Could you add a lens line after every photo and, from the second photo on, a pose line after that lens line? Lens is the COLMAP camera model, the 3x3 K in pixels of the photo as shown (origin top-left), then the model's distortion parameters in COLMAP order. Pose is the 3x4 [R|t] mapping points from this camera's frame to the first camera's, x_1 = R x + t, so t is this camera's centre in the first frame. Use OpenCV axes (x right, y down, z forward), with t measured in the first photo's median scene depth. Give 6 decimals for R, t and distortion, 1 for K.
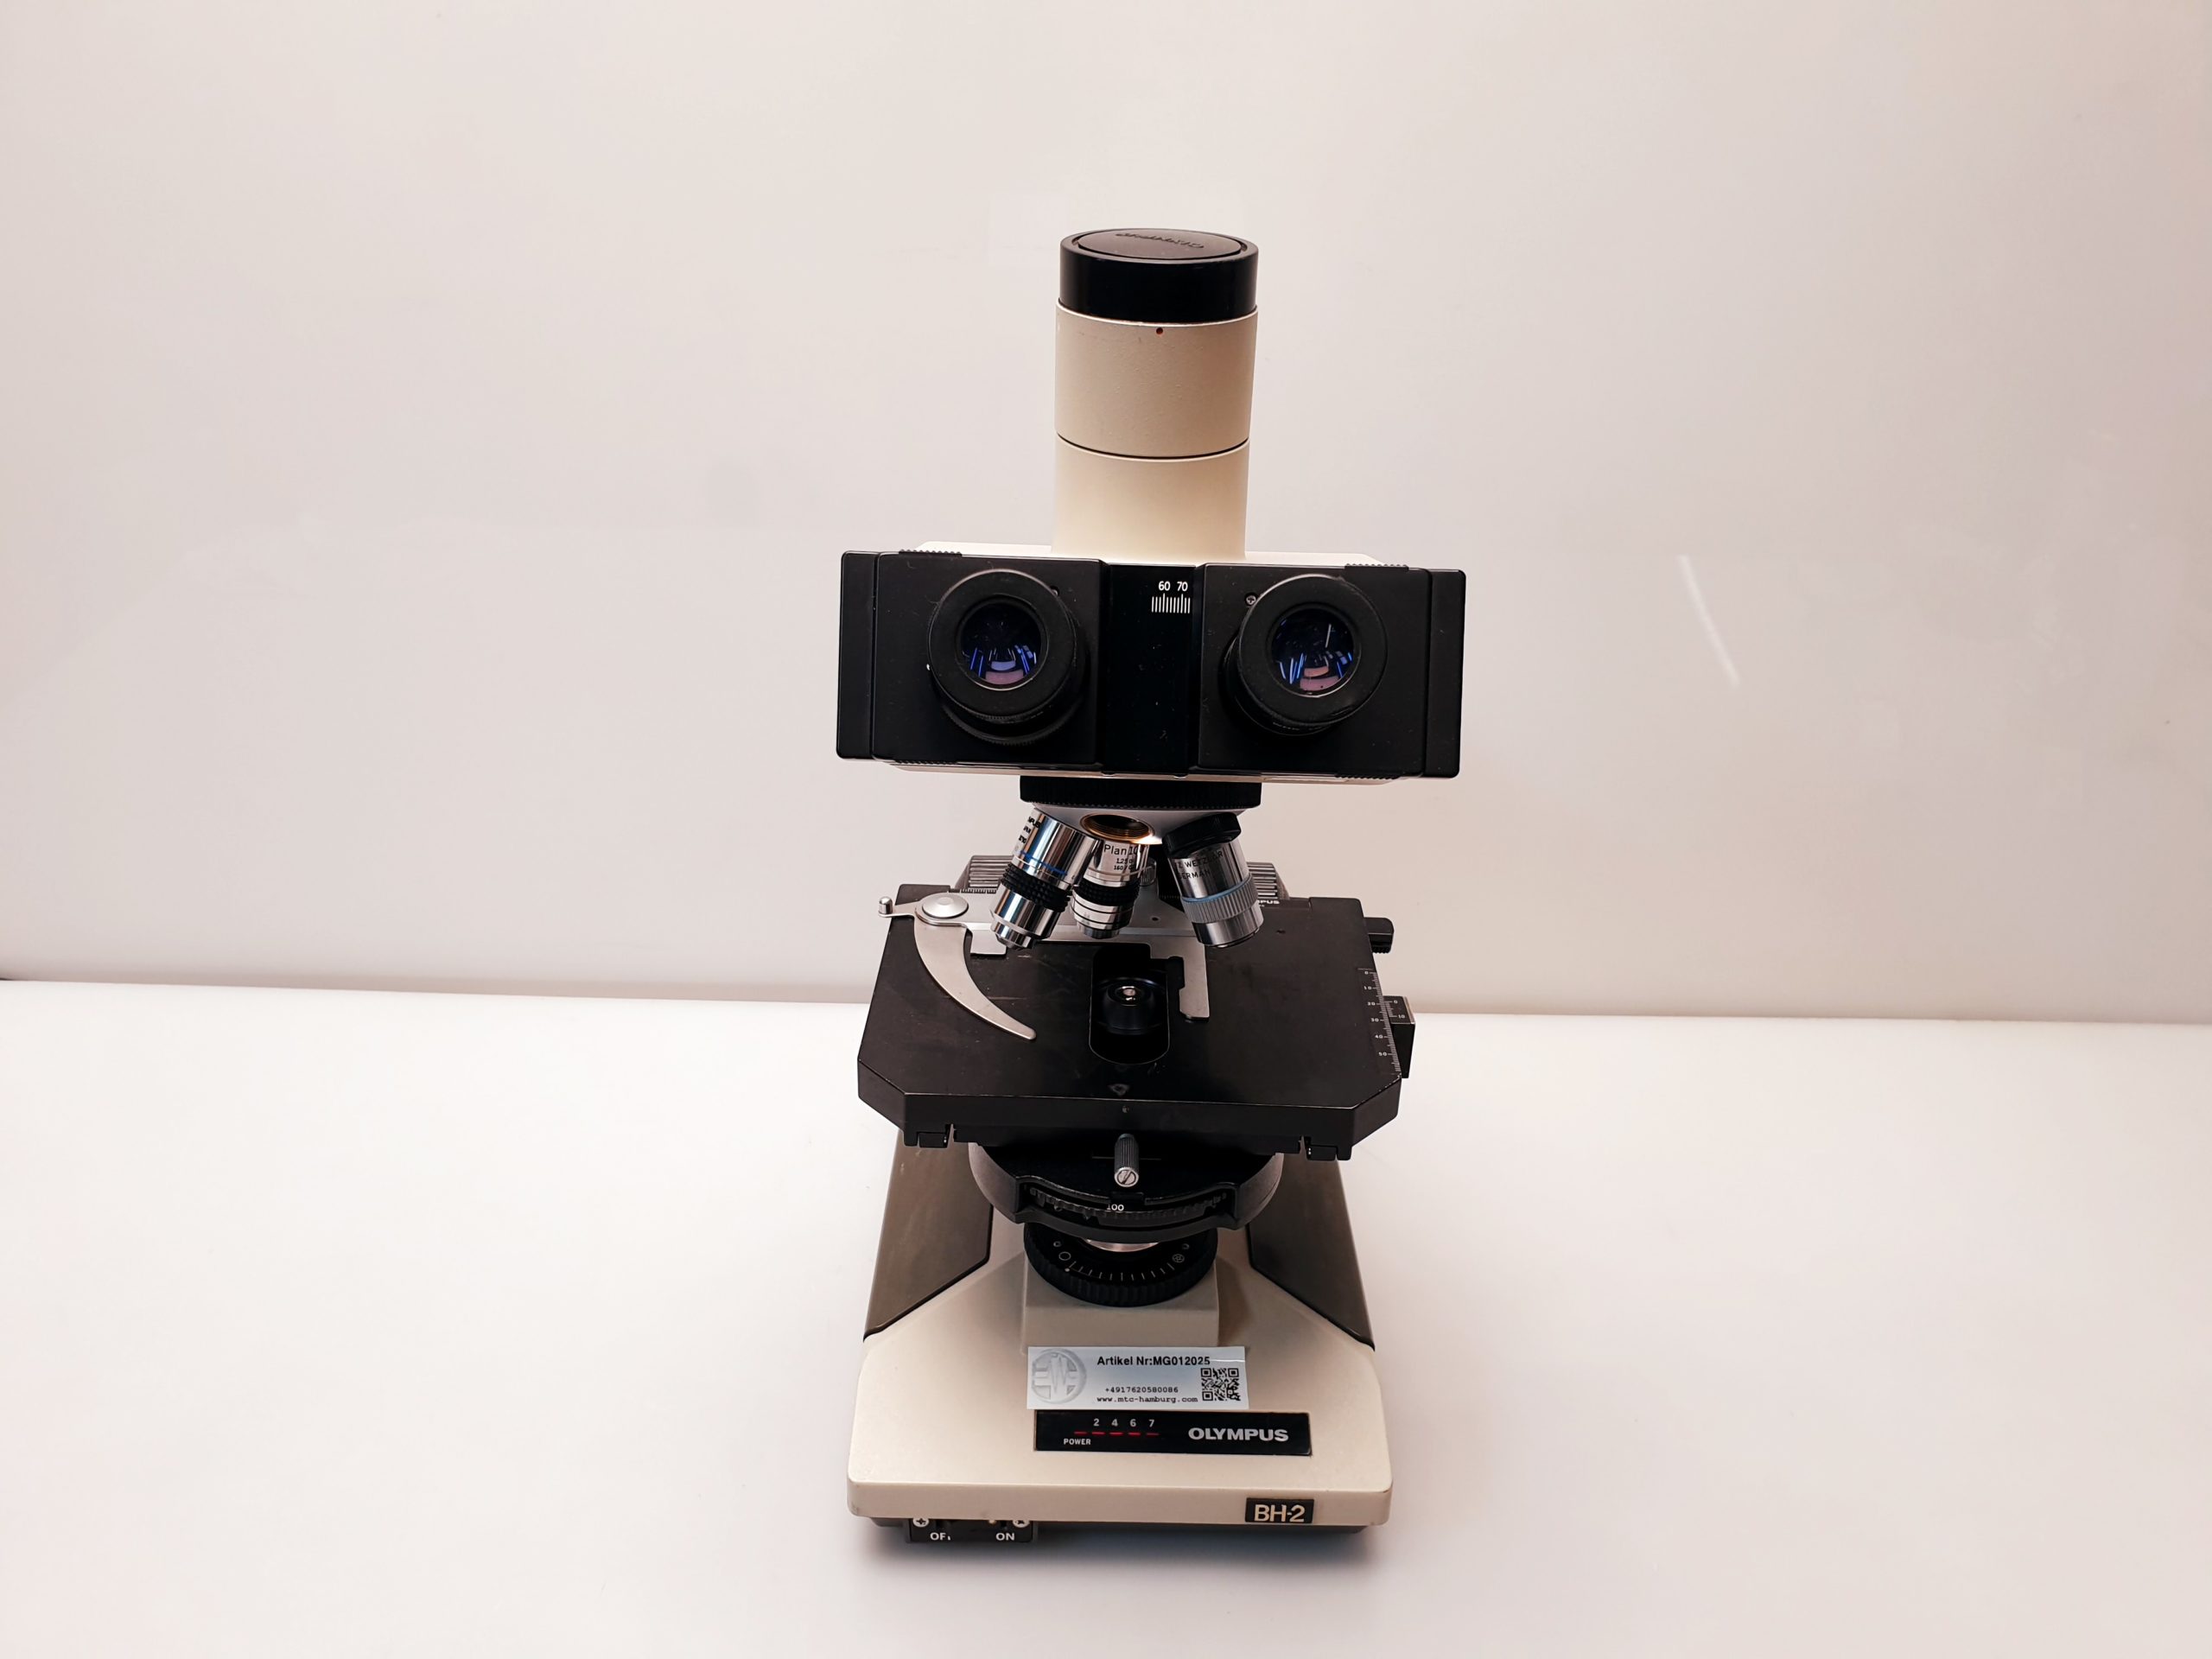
lens RADIAL K [[1827.3, 0, 1097.3], [0, 1827.3, 720.6], [0, 0, 1]] dist [-0.058933, 0.158854]
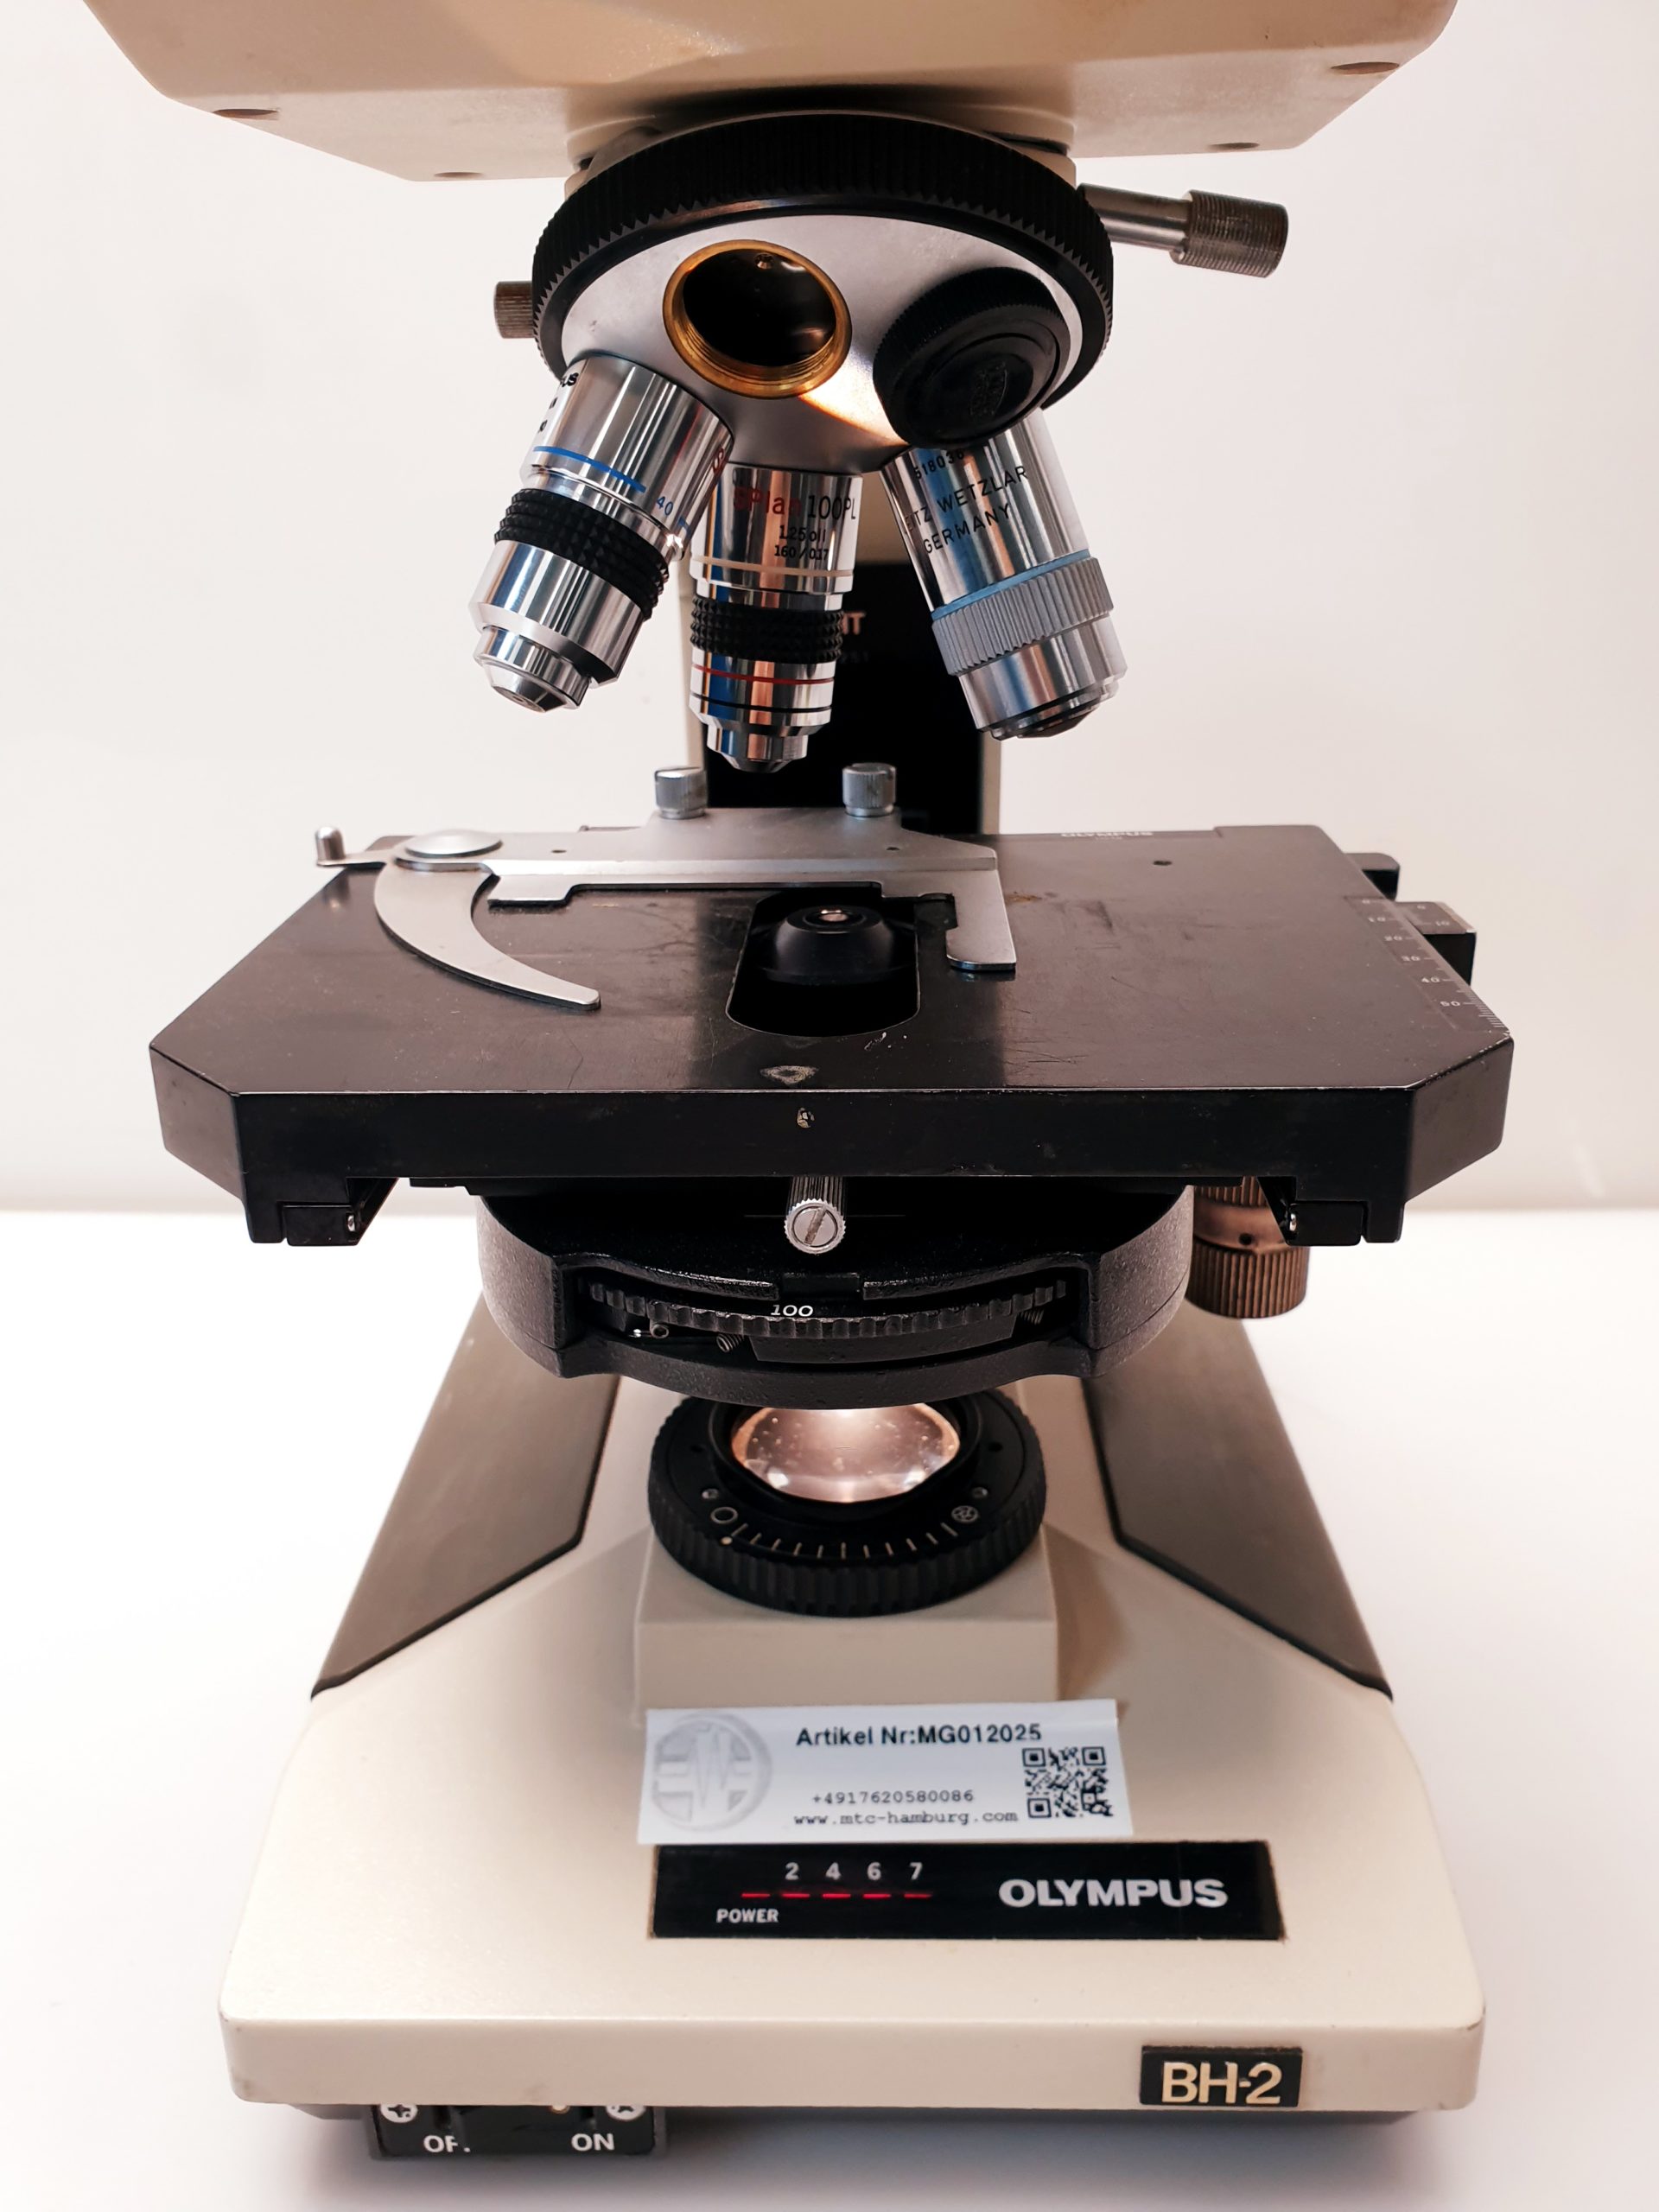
lens RADIAL K [[1827.3, 0, 829.5], [0, 1827.3, 1106.0], [0, 0, 1]] dist [-0.058933, 0.158854]
pose [[0.998700, -0.033466, -0.038457, 0.032234], [0.031217, 0.997848, -0.057662, 0.224280], [0.040304, 0.056386, 0.997595, 0.543740]]
